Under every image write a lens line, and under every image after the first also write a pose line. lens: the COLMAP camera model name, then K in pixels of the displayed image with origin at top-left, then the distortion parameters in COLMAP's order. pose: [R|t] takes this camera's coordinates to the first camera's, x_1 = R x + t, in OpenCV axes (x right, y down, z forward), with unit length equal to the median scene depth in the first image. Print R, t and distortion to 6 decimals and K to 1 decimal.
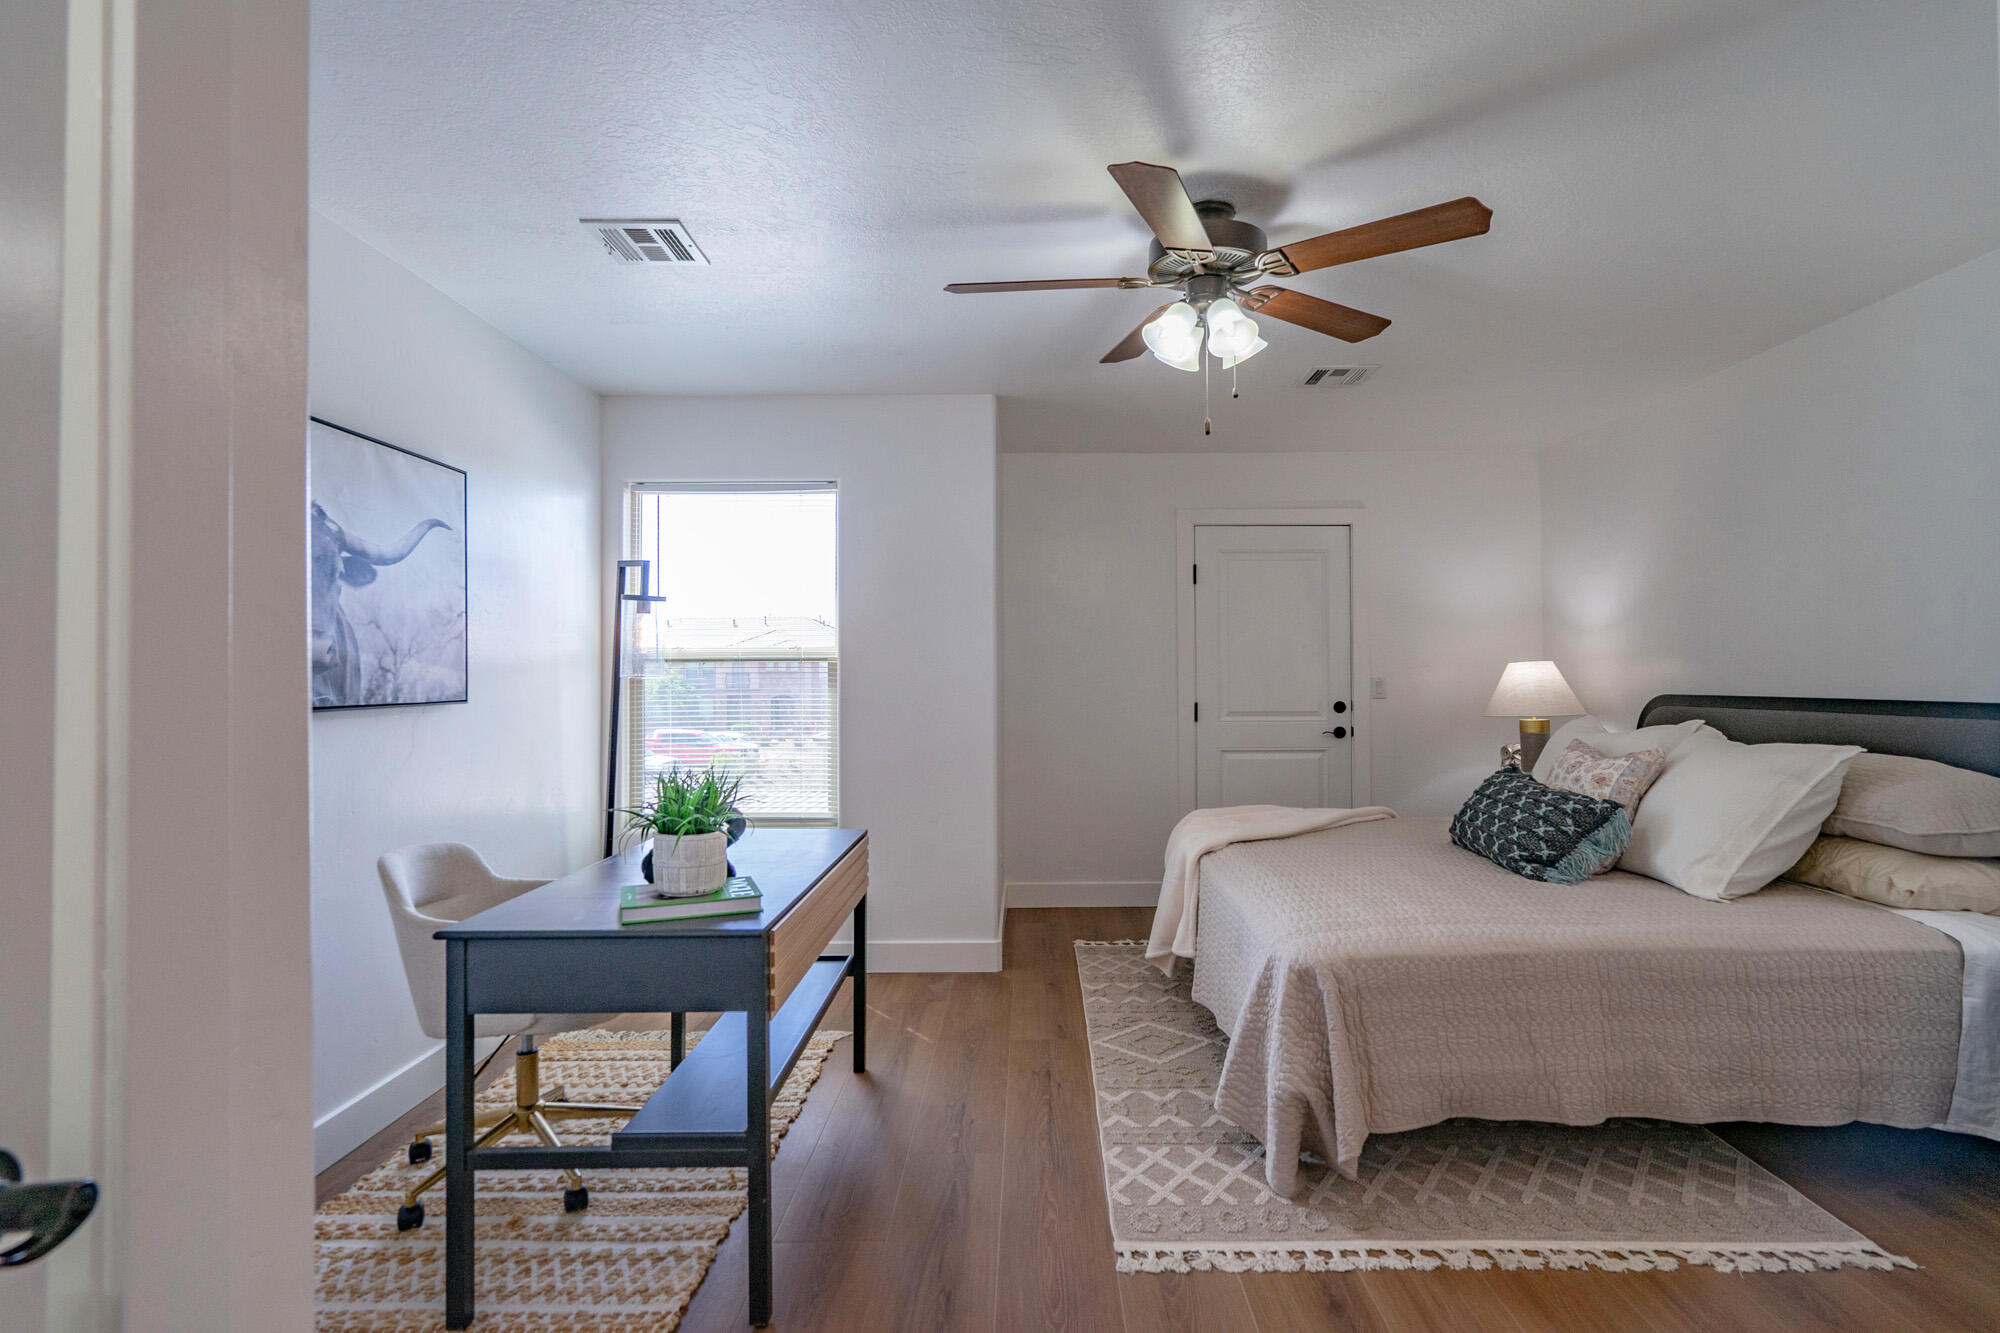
lens RADIAL K [[933.0, 0, 1000.0], [0, 933.0, 666.5], [0, 0, 1]] dist [-0.004034, 0.000371]
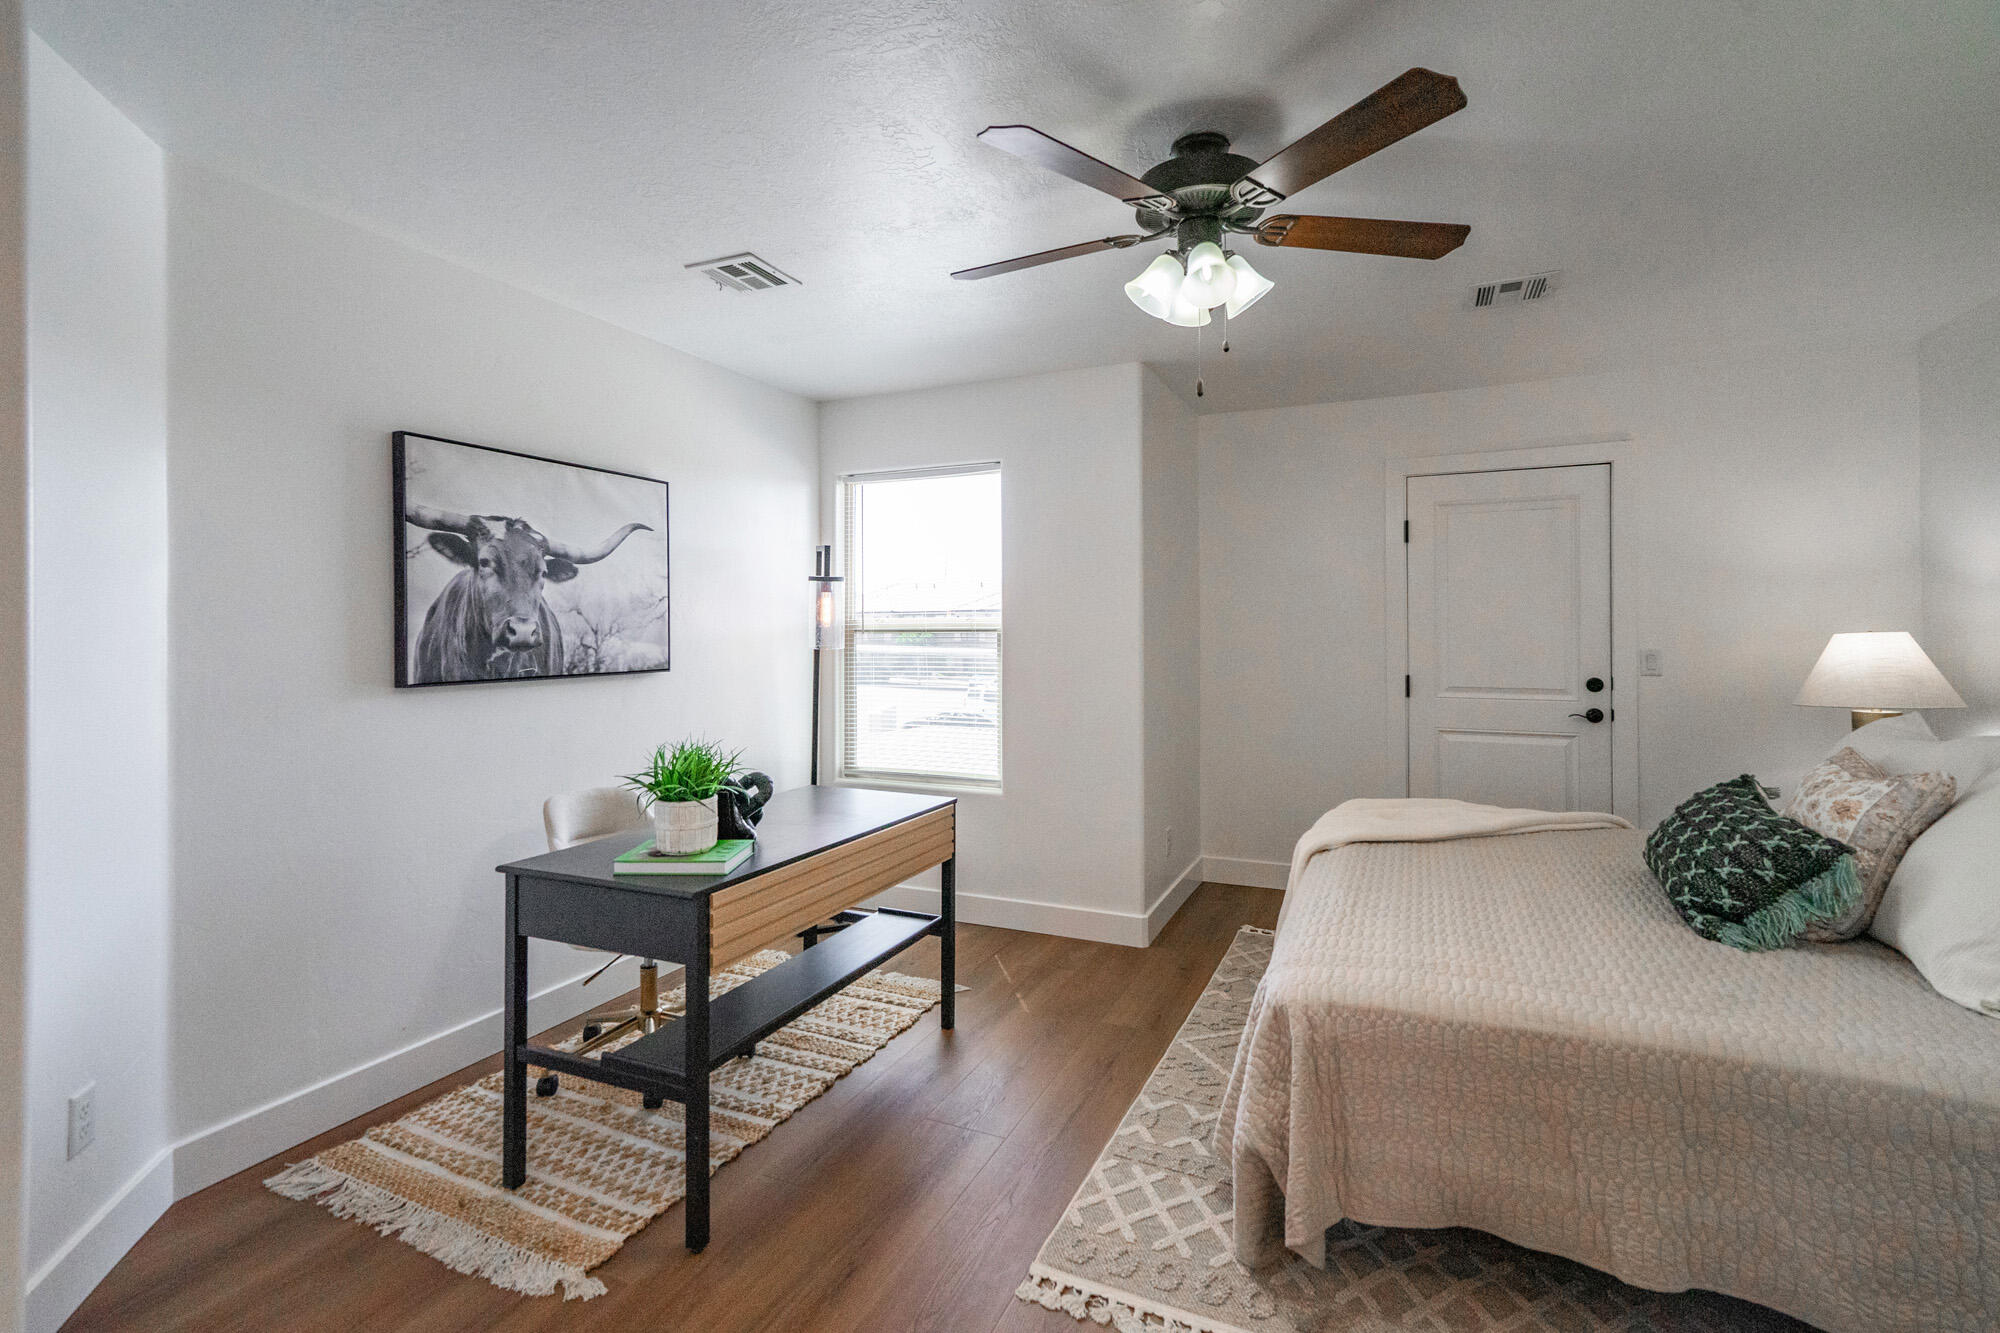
lens RADIAL K [[888.0, 0, 986.2], [0, 888.0, 629.0], [0, 0, 1]] dist [0.015482, 0.000672]
pose [[0.917950, -0.002527, -0.396688, 0.328034], [0.006078, 0.999952, 0.007696, -0.027172], [0.396650, -0.009476, 0.917921, 0.108959]]
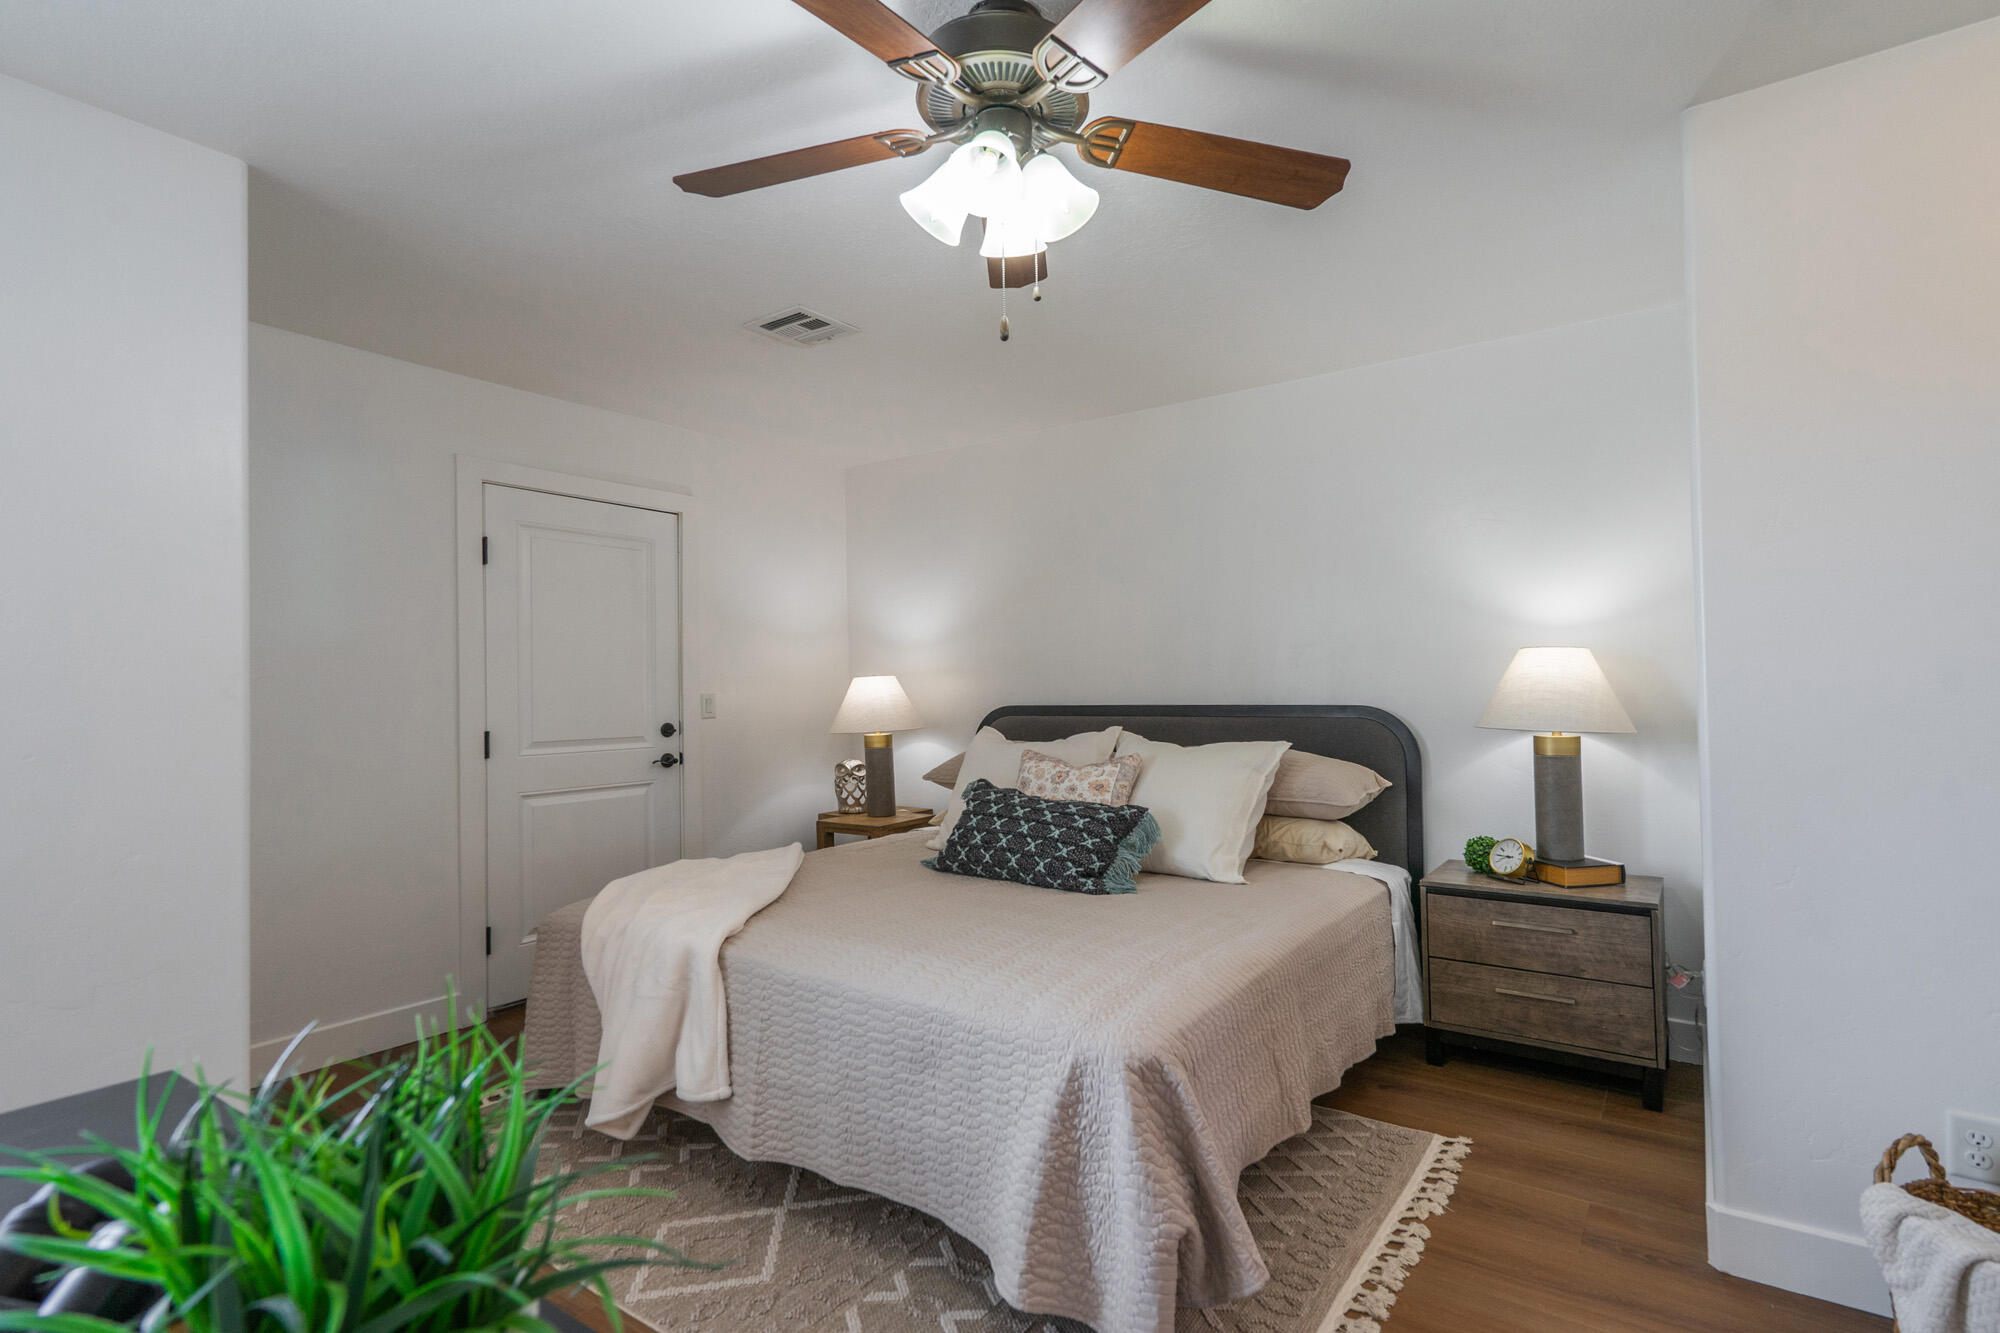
lens RADIAL K [[944.1, 0, 957.3], [0, 944.1, 672.0], [0, 0, 1]] dist [-0.000096, 0.000389]
pose [[0.563530, 0.011738, 0.826012, -0.332411], [0.002063, 0.999876, -0.015617, 0.009776], [-0.826093, 0.010504, 0.563436, 0.554909]]
